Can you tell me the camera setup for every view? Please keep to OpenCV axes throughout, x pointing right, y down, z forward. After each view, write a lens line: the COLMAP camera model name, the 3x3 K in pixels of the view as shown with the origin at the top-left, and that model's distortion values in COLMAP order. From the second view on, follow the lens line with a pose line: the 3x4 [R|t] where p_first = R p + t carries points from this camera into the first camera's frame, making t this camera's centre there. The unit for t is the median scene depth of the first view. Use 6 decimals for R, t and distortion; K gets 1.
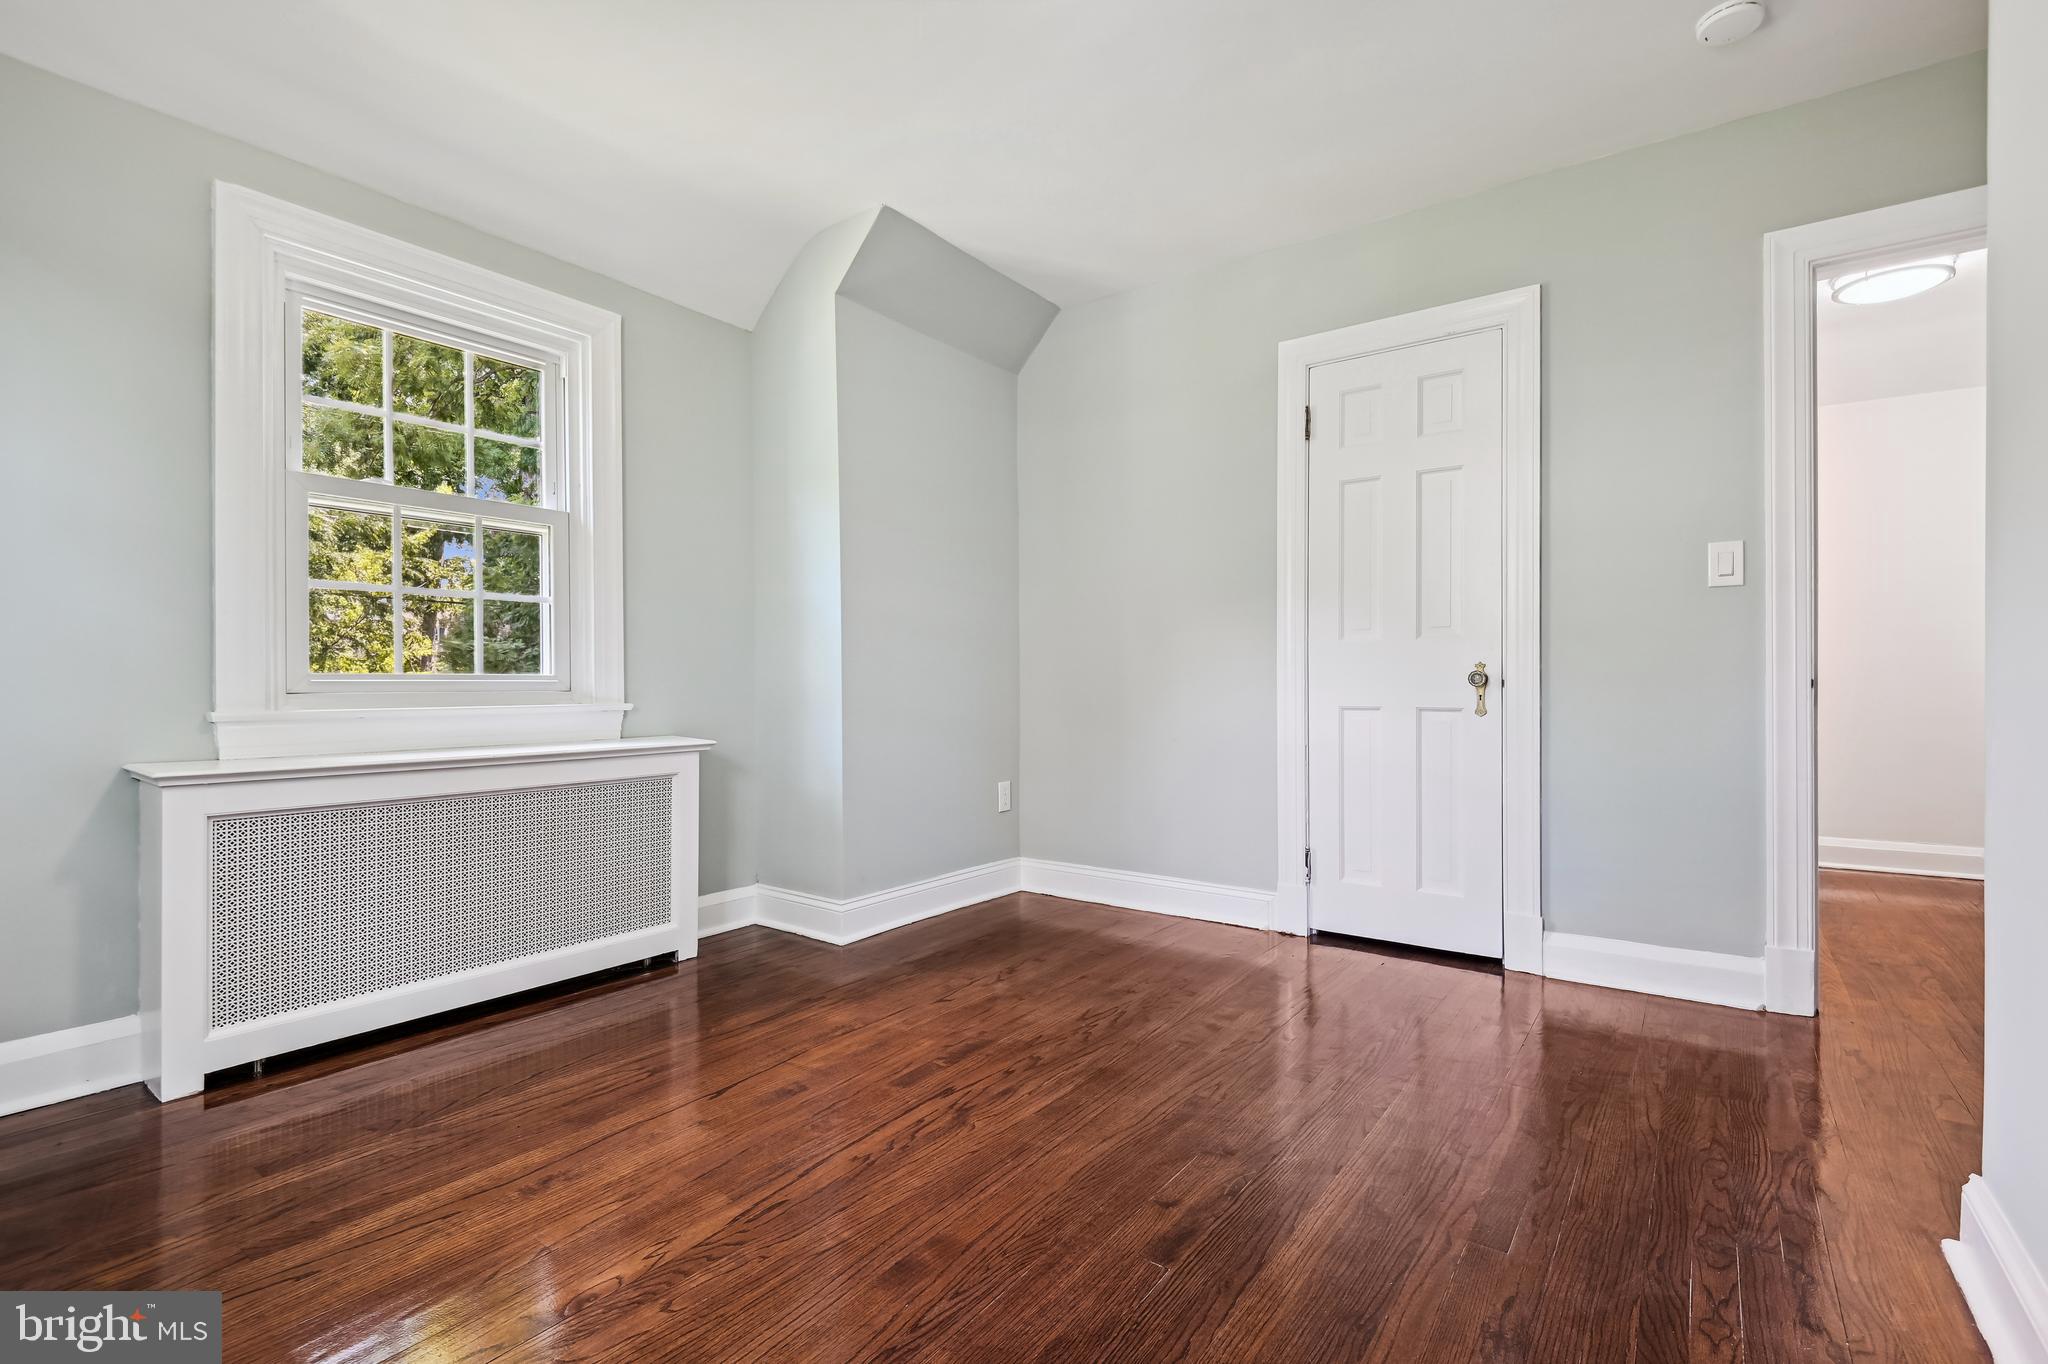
lens RADIAL K [[955.2, 0, 1019.0], [0, 955.2, 680.7], [0, 0, 1]] dist [-0.004443, -0.002384]
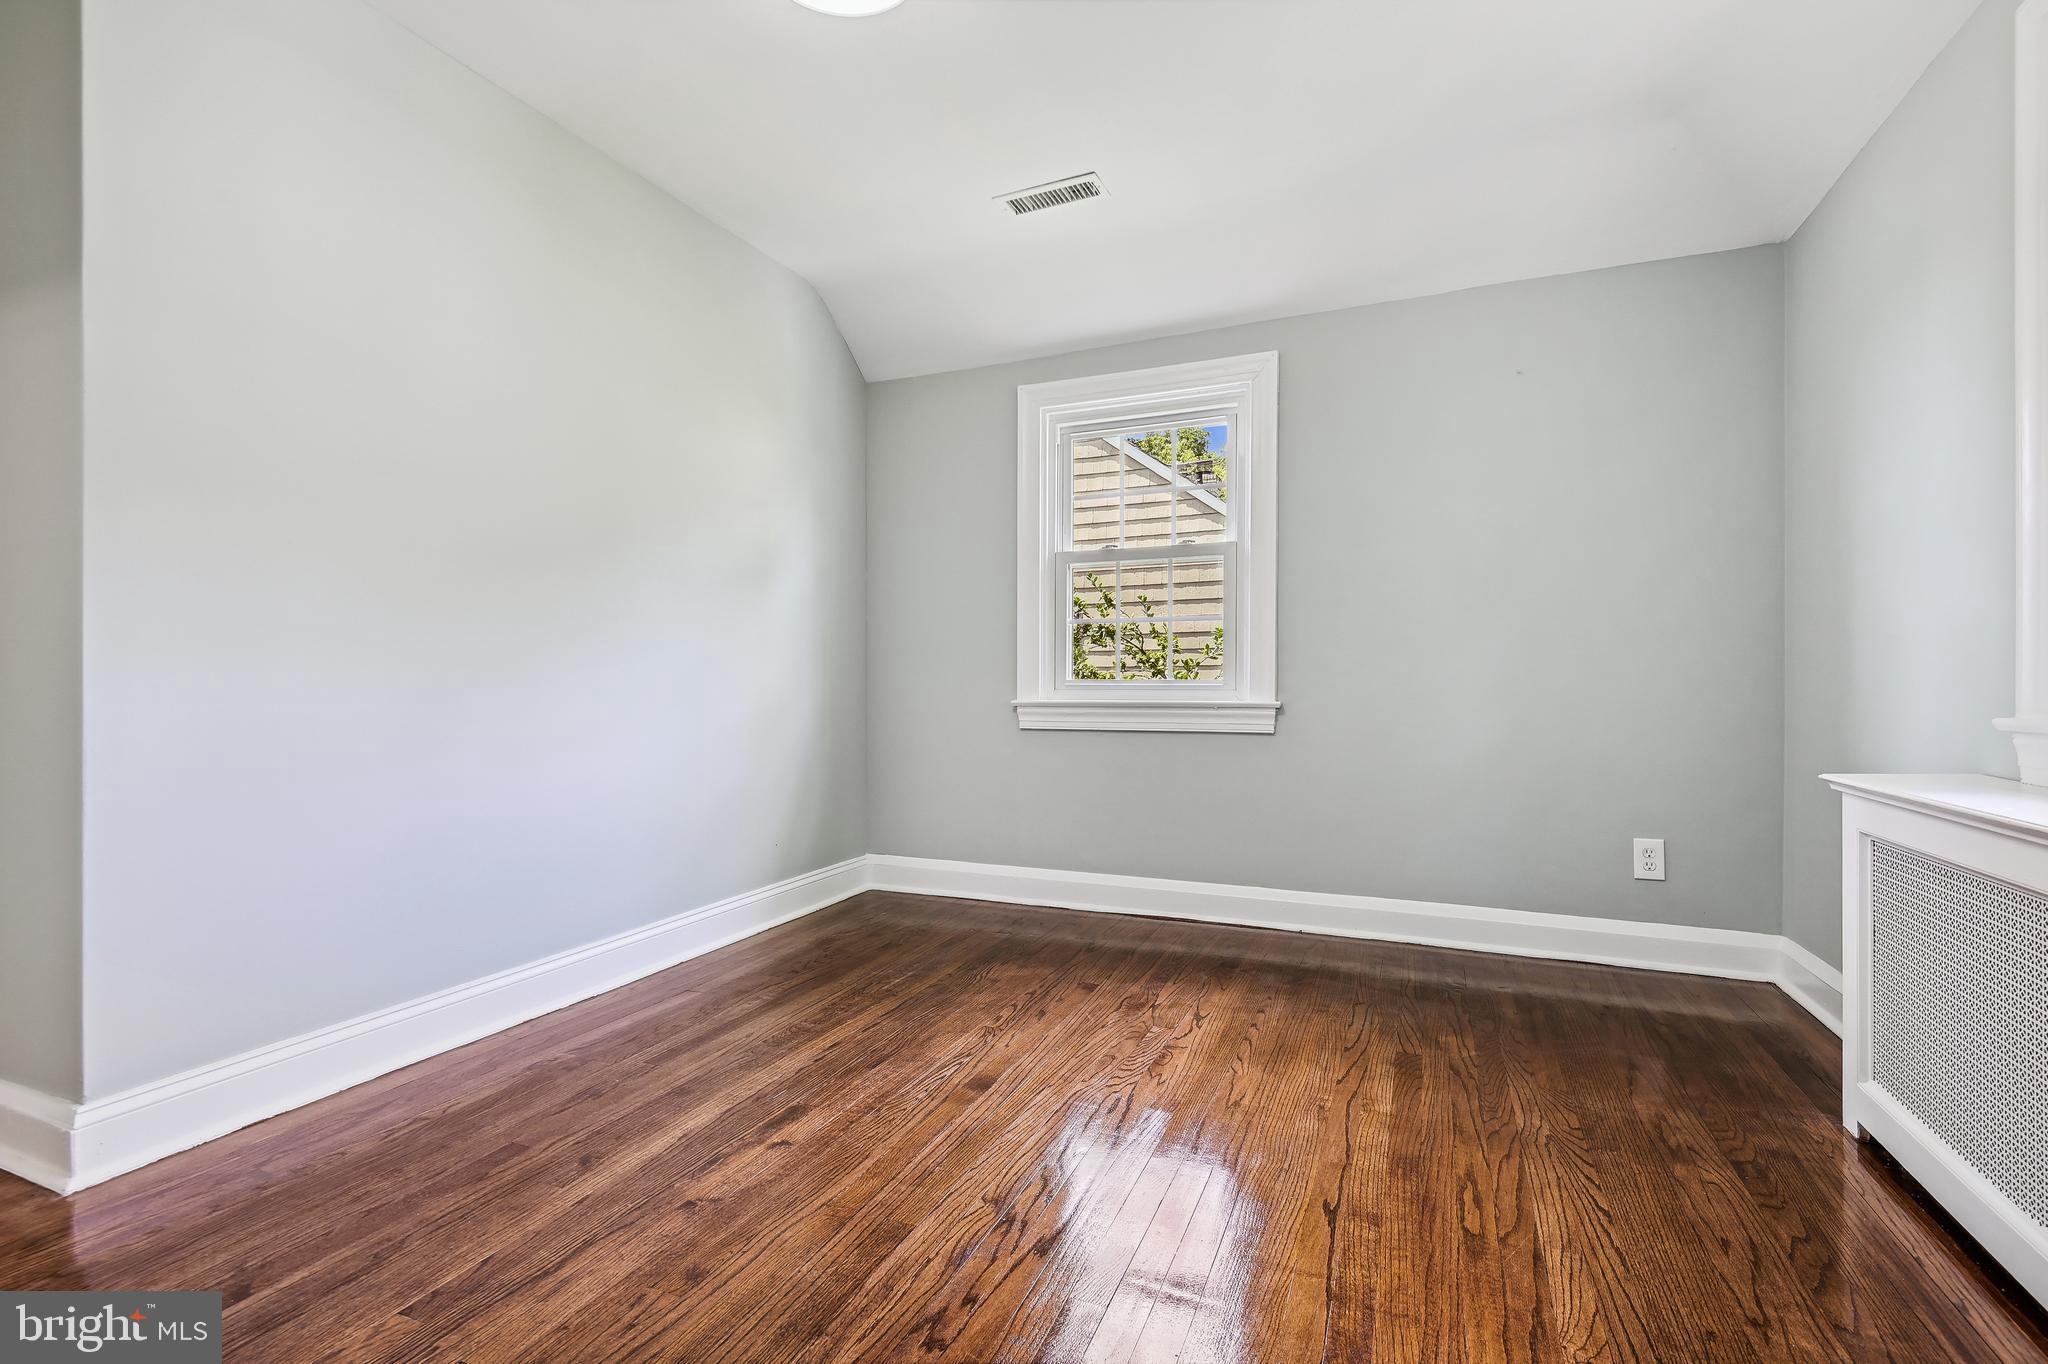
lens RADIAL K [[908.5, 0, 1027.4], [0, 908.5, 687.0], [0, 0, 1]] dist [0.022828, -0.001485]
pose [[-0.972436, 0.006388, -0.233083, 0.091639], [0.006212, 0.999980, 0.001488, 0.003639], [0.233088, -0.000001, -0.972456, 1.606755]]
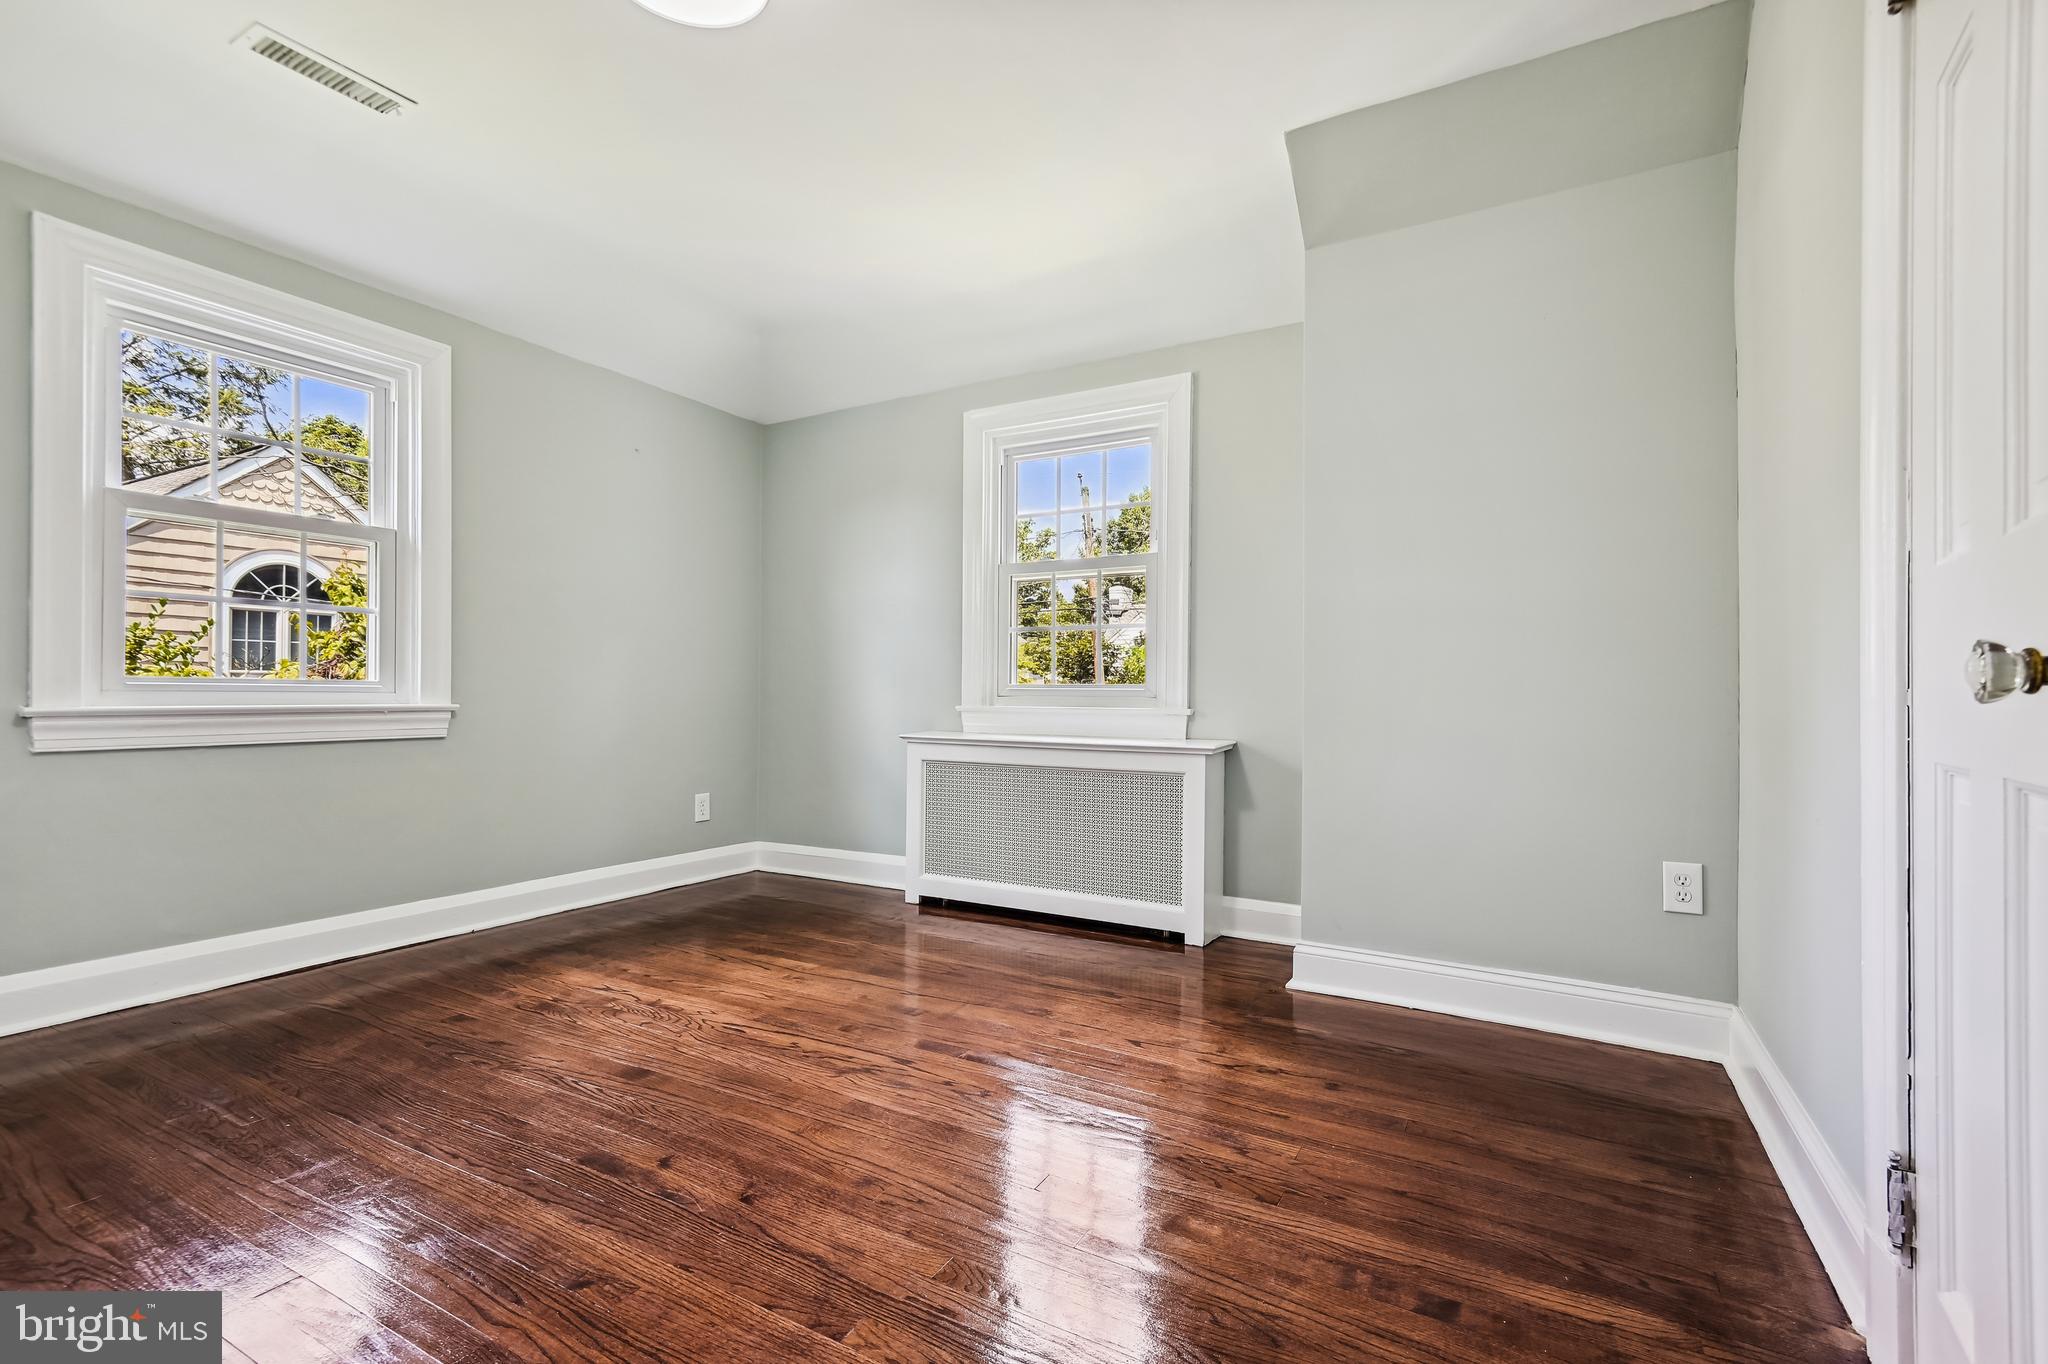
lens RADIAL K [[908.5, 0, 1006.4], [0, 908.5, 689.0], [0, 0, 1]] dist [0.022828, -0.001485]
pose [[0.095207, 0.000898, -0.995457, 0.939769], [-0.006850, 0.999977, 0.000247, 0.000806], [0.995434, 0.006796, 0.095211, 0.971851]]
